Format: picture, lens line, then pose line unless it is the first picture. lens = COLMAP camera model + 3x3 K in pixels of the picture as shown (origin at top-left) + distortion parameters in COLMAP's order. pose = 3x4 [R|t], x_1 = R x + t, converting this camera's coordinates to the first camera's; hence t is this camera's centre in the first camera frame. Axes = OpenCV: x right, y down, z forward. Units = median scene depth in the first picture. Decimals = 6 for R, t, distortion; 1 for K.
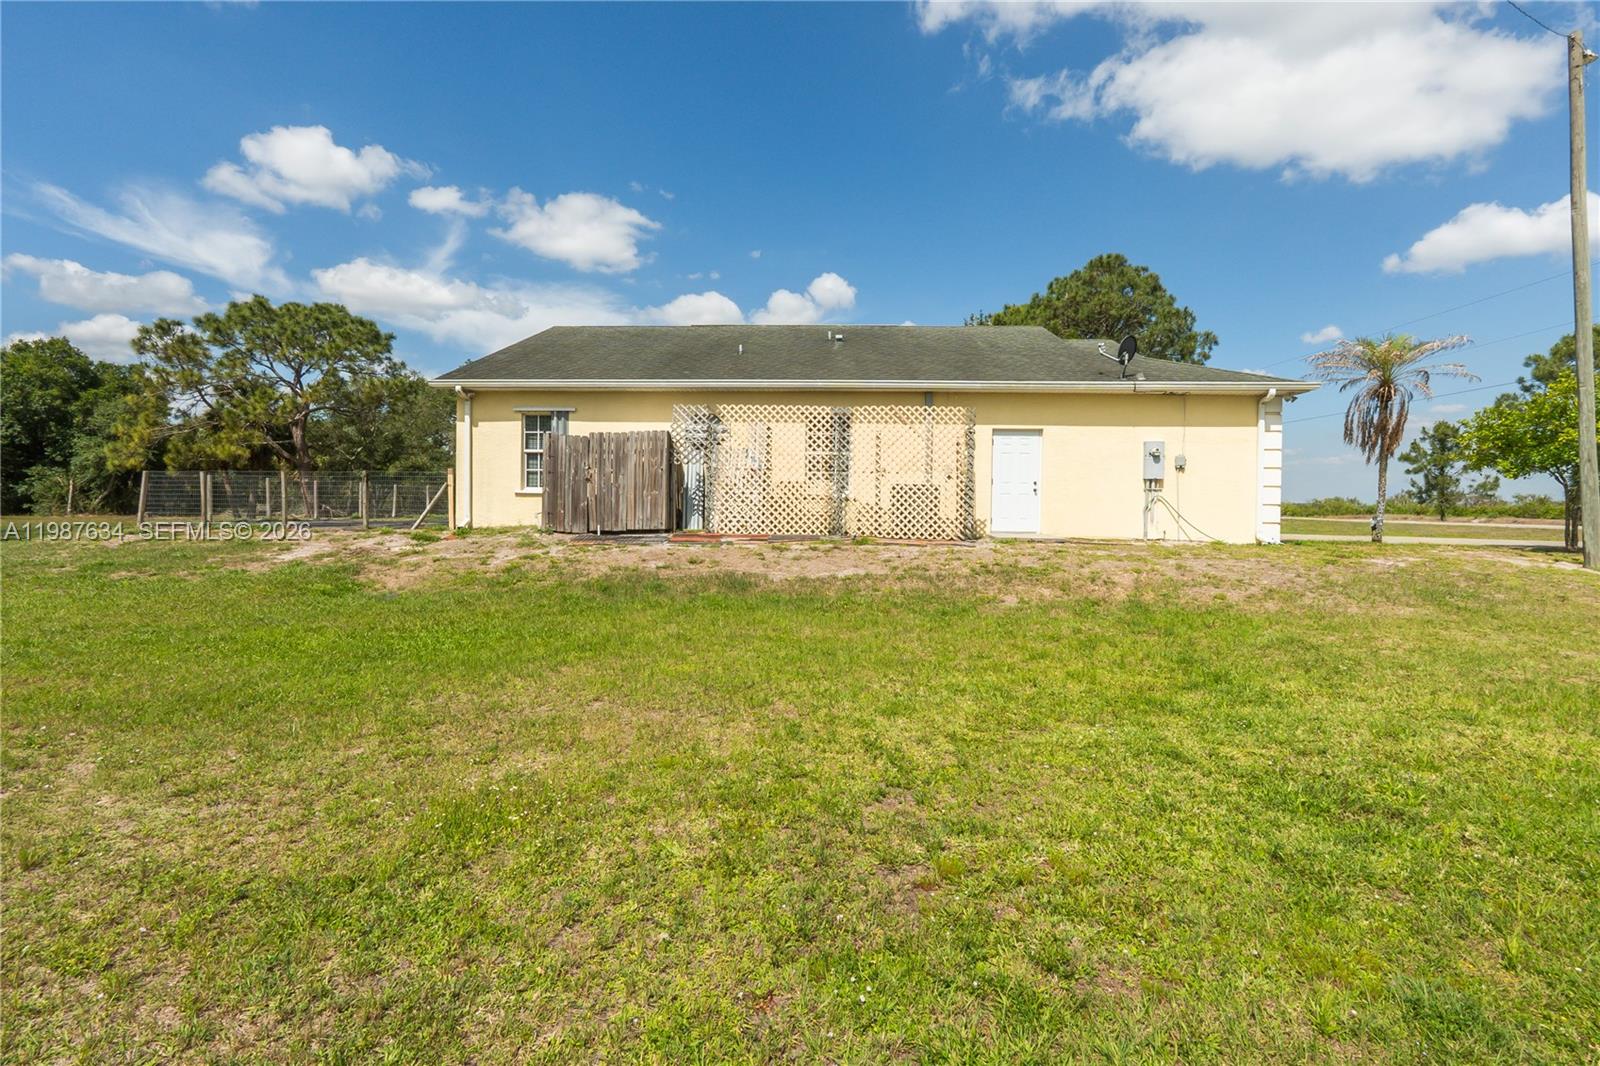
lens RADIAL K [[753.6, 0, 800.0], [0, 753.6, 533.0], [0, 0, 1]] dist [-0.001417, -0.000280]
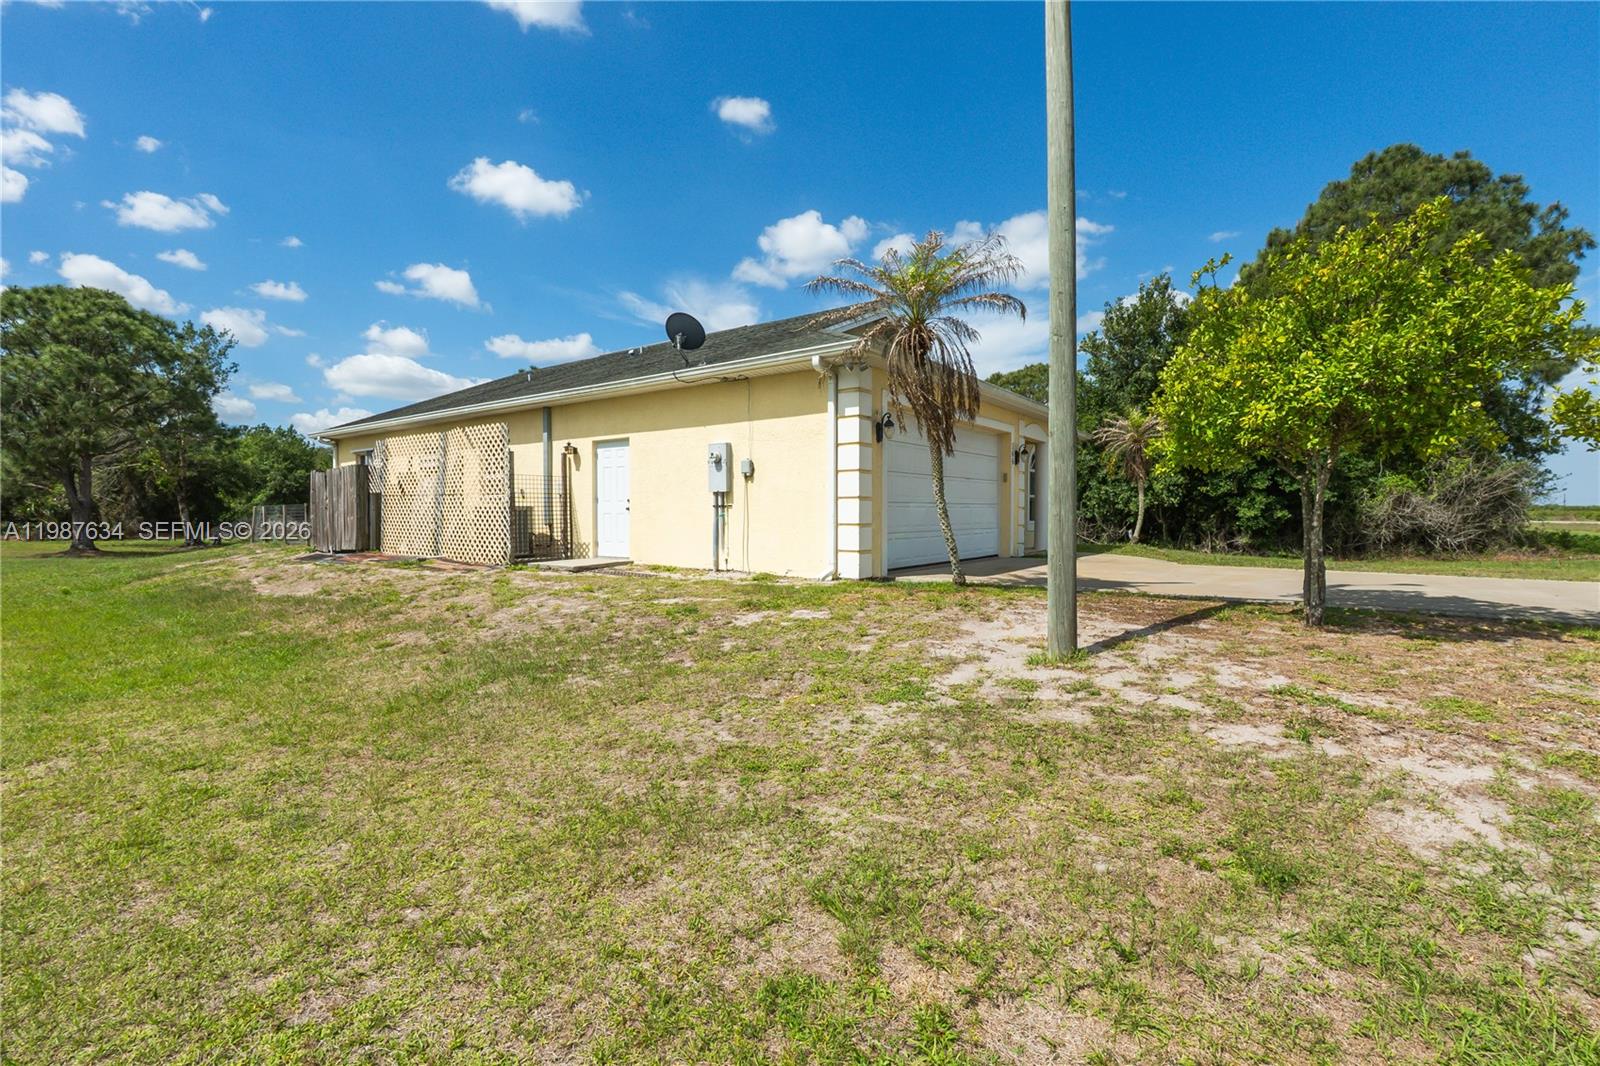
lens RADIAL K [[755.9, 0, 805.5], [0, 755.9, 519.5], [0, 0, 1]] dist [-0.001317, -0.000242]
pose [[0.816312, -0.010260, -0.577520, 0.367305], [-0.013489, 0.999231, -0.036818, -0.006429], [0.577454, 0.037845, 0.815546, 0.159311]]
